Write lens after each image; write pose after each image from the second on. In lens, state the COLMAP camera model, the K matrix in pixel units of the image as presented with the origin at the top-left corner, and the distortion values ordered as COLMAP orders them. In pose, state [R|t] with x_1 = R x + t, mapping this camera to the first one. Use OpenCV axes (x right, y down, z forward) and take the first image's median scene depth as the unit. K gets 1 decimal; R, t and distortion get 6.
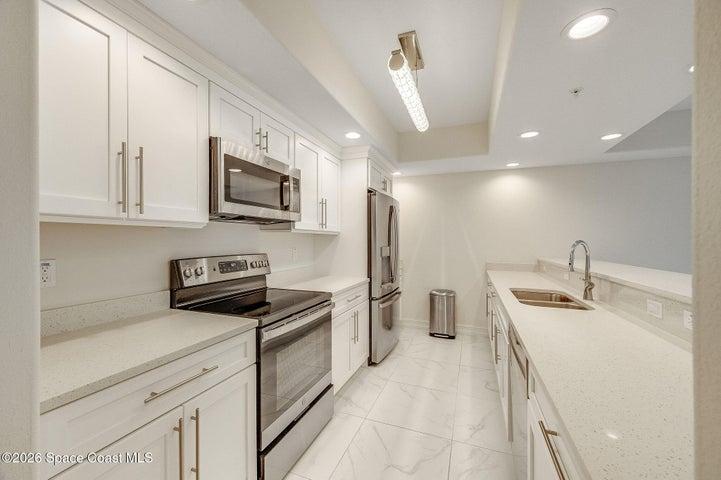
lens RADIAL K [[285.1, 0, 360.3], [0, 285.1, 241.1], [0, 0, 1]] dist [-0.002935, 0.000420]
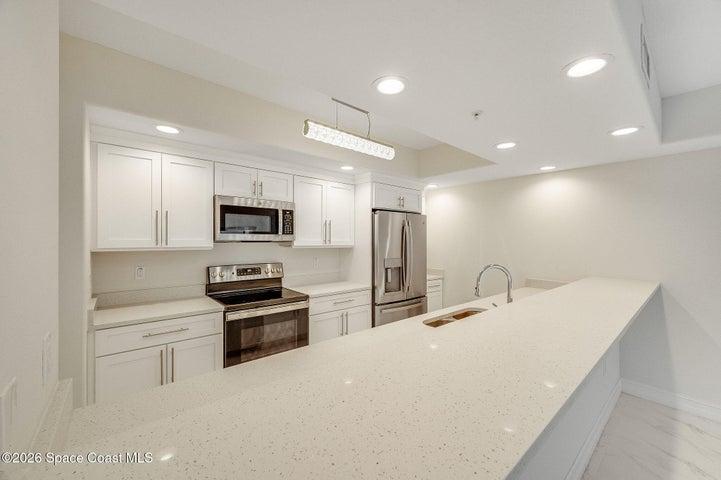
lens RADIAL K [[285.1, 0, 361.4], [0, 285.1, 238.4], [0, 0, 1]] dist [-0.002935, 0.000420]
pose [[0.881536, -0.001690, -0.472113, 0.608919], [-0.003681, 0.999939, -0.010452, -0.056820], [0.472102, 0.010952, 0.881476, -0.044667]]
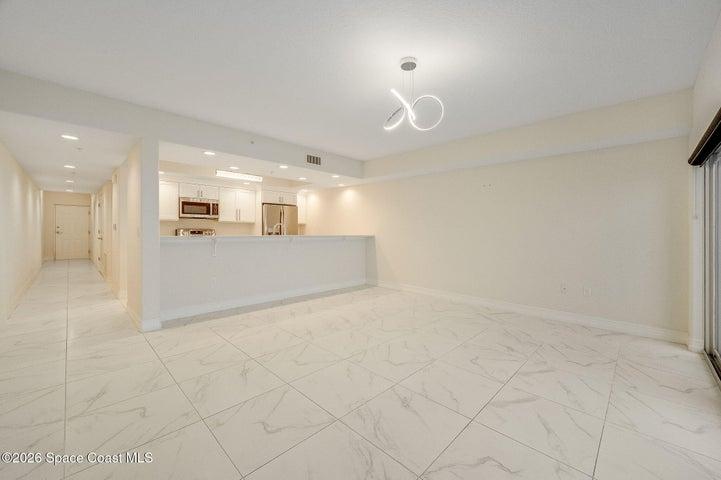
lens RADIAL K [[285.1, 0, 362.0], [0, 285.1, 230.9], [0, 0, 1]] dist [-0.002935, 0.000420]
pose [[0.918709, 0.000699, -0.394935, 1.928166], [-0.003518, 0.999973, -0.006412, 0.064152], [0.394920, 0.007280, 0.918686, -0.923447]]
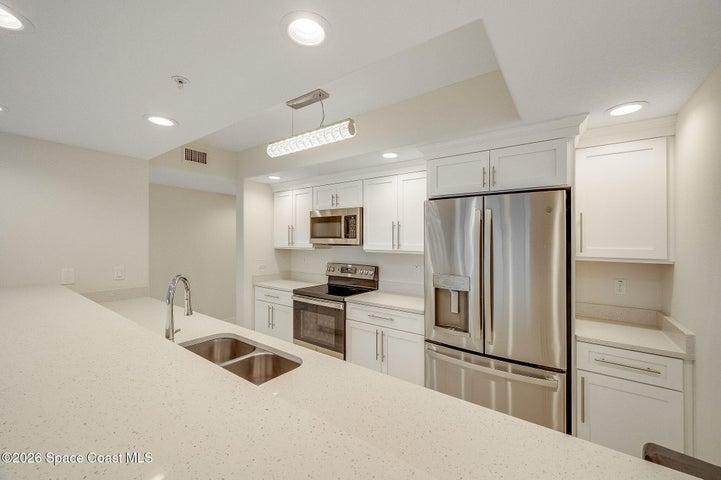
lens RADIAL K [[285.1, 0, 361.8], [0, 285.1, 242.5], [0, 0, 1]] dist [-0.002935, 0.000420]
pose [[-0.256092, -0.011714, -0.966582, 0.962757], [-0.019916, 0.999778, -0.006840, -0.058237], [0.966447, 0.017499, -0.256268, 1.165249]]
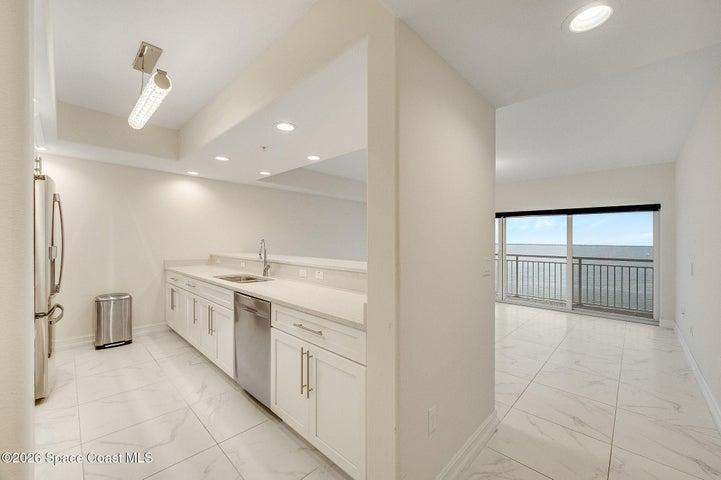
lens RADIAL K [[287.2, 0, 361.0], [0, 287.2, 239.0], [0, 0, 1]] dist [-0.001753, 0.000232]
pose [[0.387871, 0.004378, 0.921703, -0.366035], [-0.005101, 0.999984, -0.002604, -0.004030], [-0.921700, -0.003691, 0.387886, -0.098686]]
